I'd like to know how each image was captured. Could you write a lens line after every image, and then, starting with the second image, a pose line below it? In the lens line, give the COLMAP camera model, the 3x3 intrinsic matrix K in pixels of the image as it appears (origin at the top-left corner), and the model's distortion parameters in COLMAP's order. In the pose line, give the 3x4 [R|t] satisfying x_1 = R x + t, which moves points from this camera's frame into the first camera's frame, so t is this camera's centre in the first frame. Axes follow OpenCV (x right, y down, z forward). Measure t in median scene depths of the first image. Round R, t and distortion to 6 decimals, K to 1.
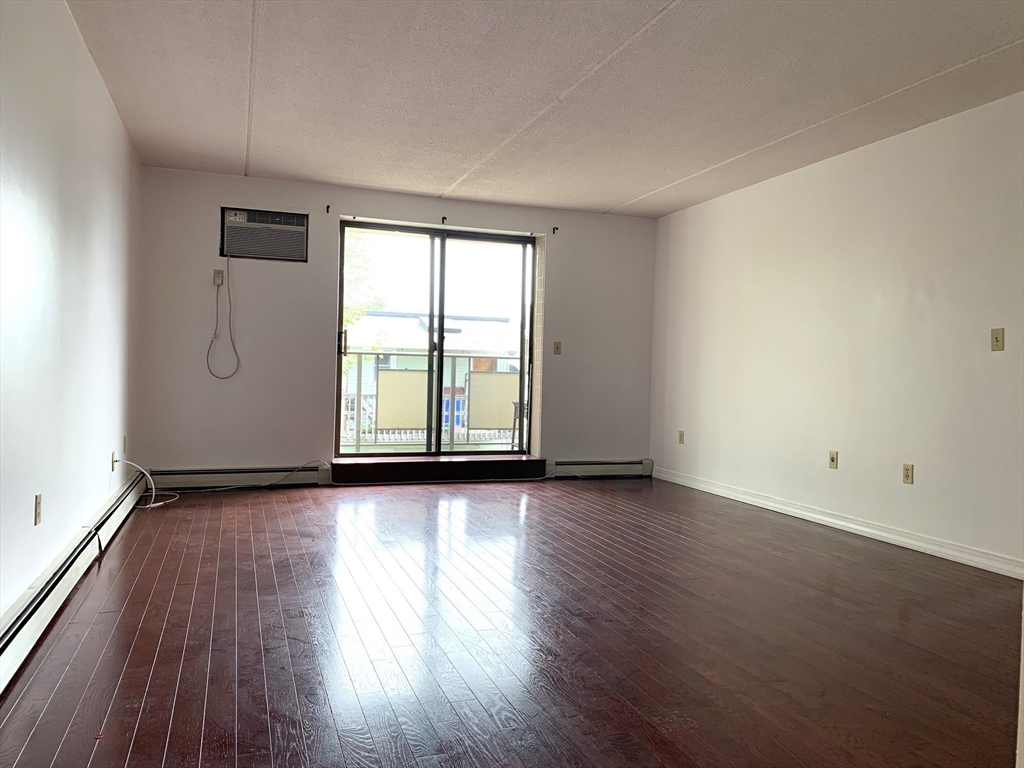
lens RADIAL K [[790.4, 0, 512.0], [0, 790.4, 384.0], [0, 0, 1]] dist [-0.002516, -0.008940]
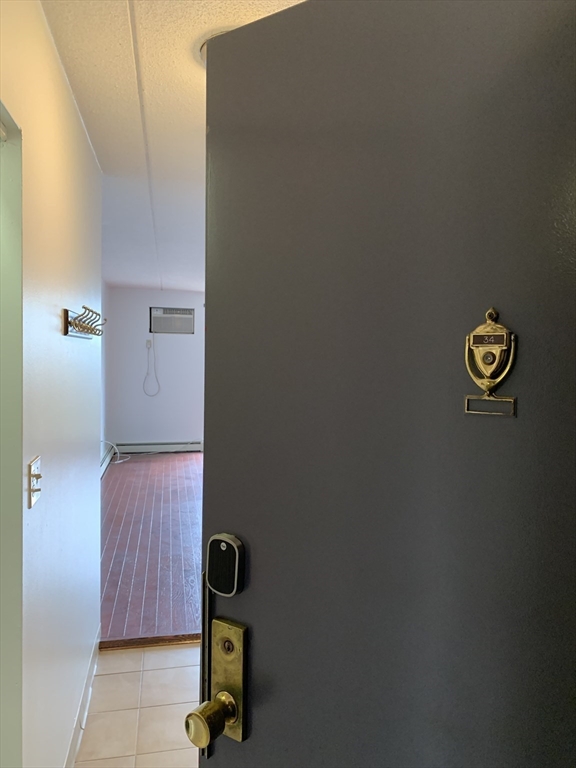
lens RADIAL K [[549.9, 0, 288.0], [0, 549.9, 384.0], [0, 0, 1]] dist [0.002568, 0.000217]
pose [[0.992953, -0.001833, -0.118493, 0.127378], [0.004420, 0.999758, 0.021572, -0.064729], [0.118425, -0.021943, 0.992721, -0.300601]]
